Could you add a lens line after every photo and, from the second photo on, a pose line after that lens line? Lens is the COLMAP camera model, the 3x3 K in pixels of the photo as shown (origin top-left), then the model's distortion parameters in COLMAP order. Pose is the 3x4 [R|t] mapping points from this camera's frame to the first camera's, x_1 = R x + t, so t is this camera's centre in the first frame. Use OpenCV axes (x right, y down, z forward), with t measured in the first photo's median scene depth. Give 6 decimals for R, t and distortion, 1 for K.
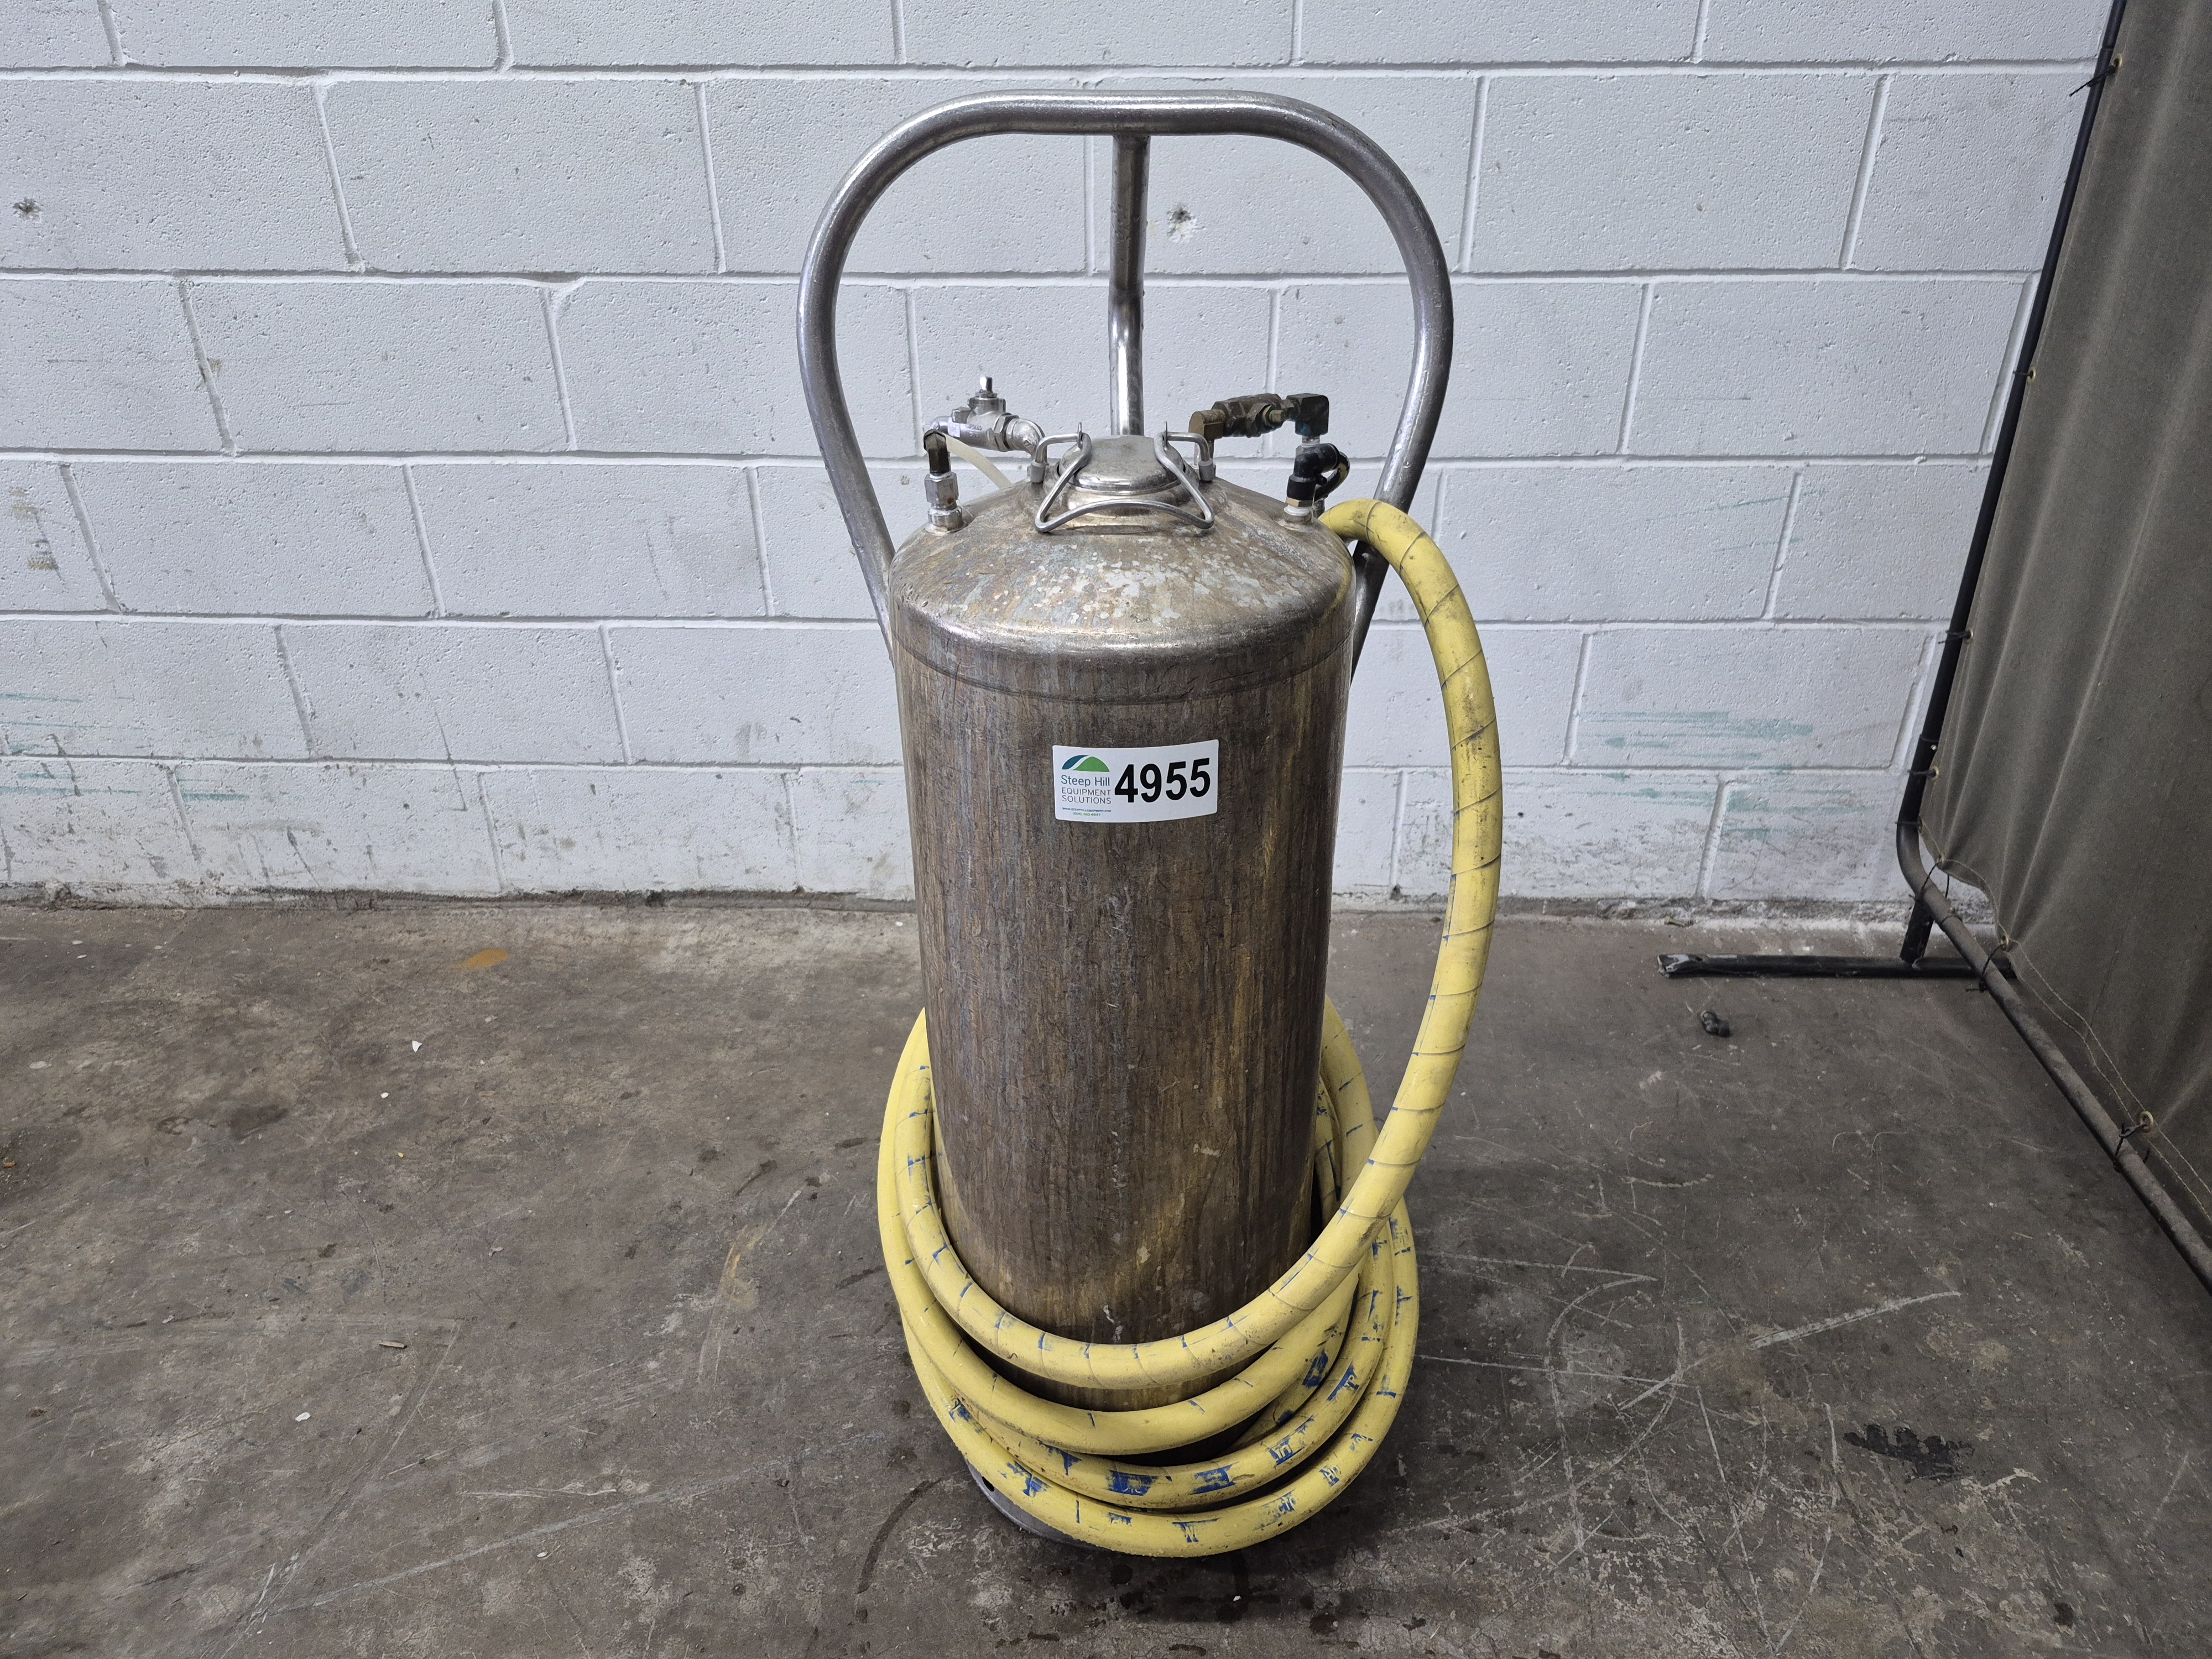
lens RADIAL K [[1490.6, 0, 1110.1], [0, 1490.6, 828.7], [0, 0, 1]] dist [0.080403, -0.097648]
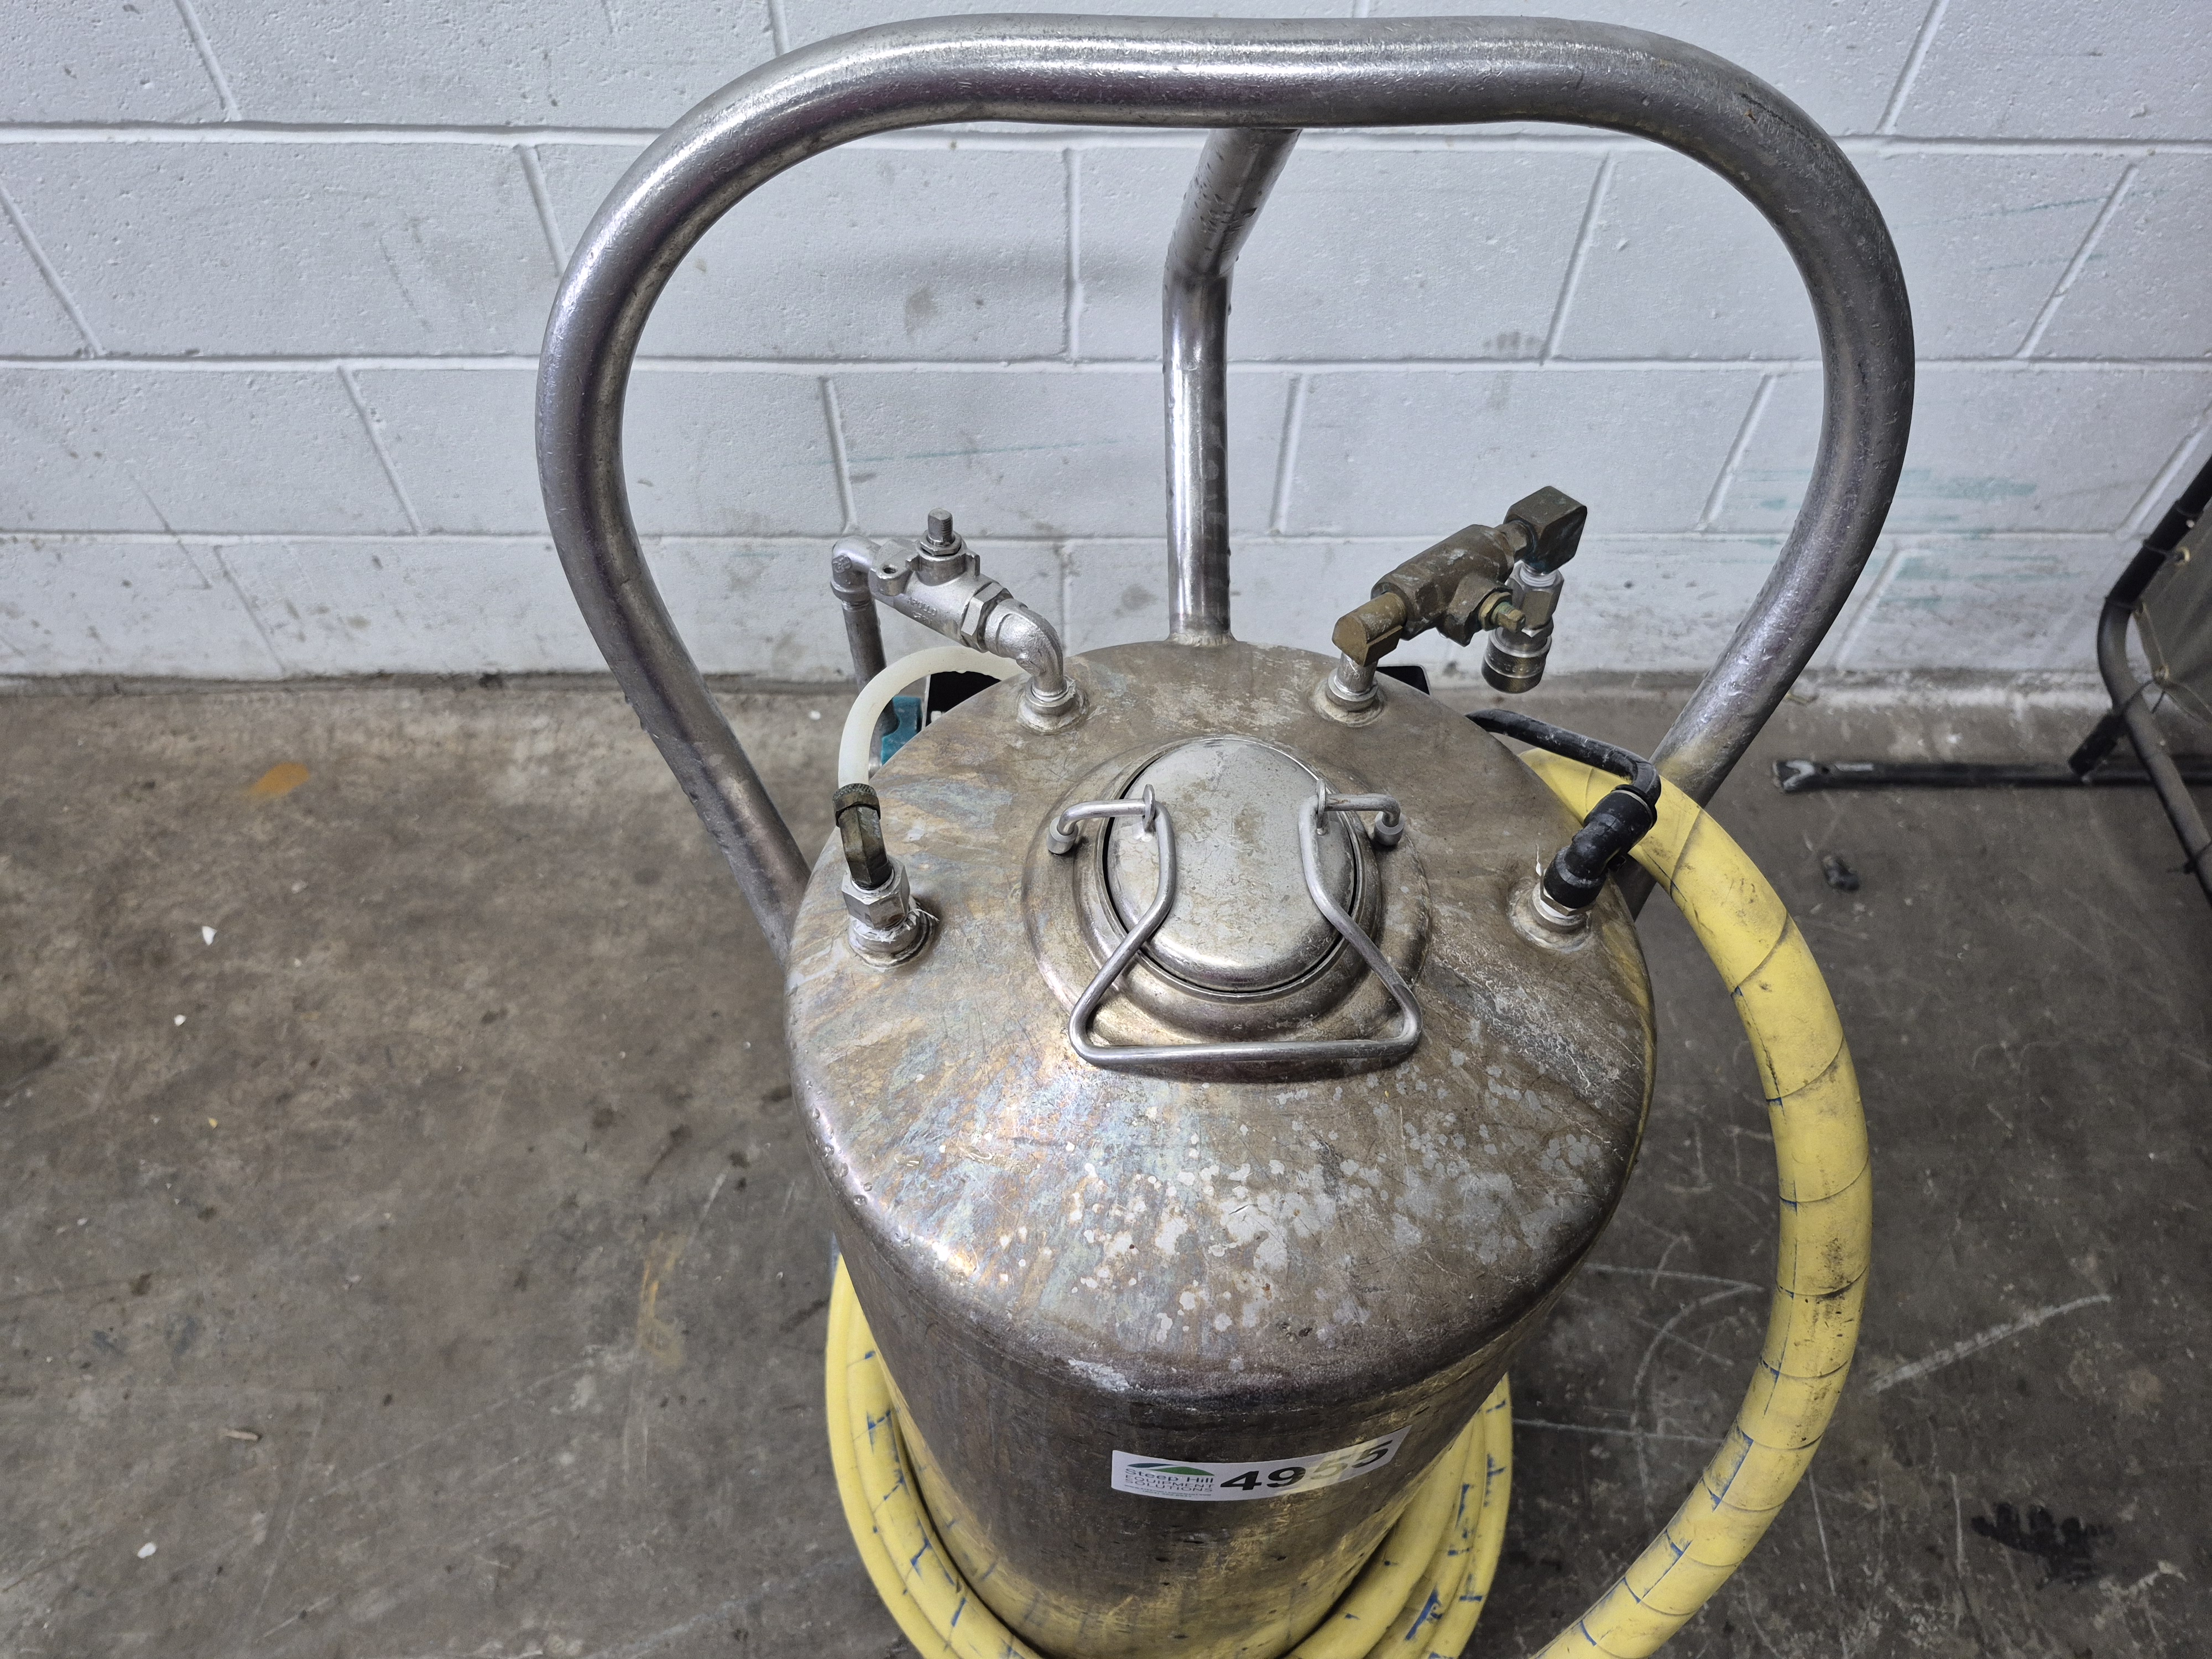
lens RADIAL K [[1546.9, 0, 1106.0], [0, 1546.9, 829.5], [0, 0, 1]] dist [0.024700, -0.026399]
pose [[0.998916, -0.020276, 0.041910, -0.031751], [0.001677, 0.915270, 0.402837, -0.260426], [-0.046527, -0.402330, 0.914312, 0.298964]]
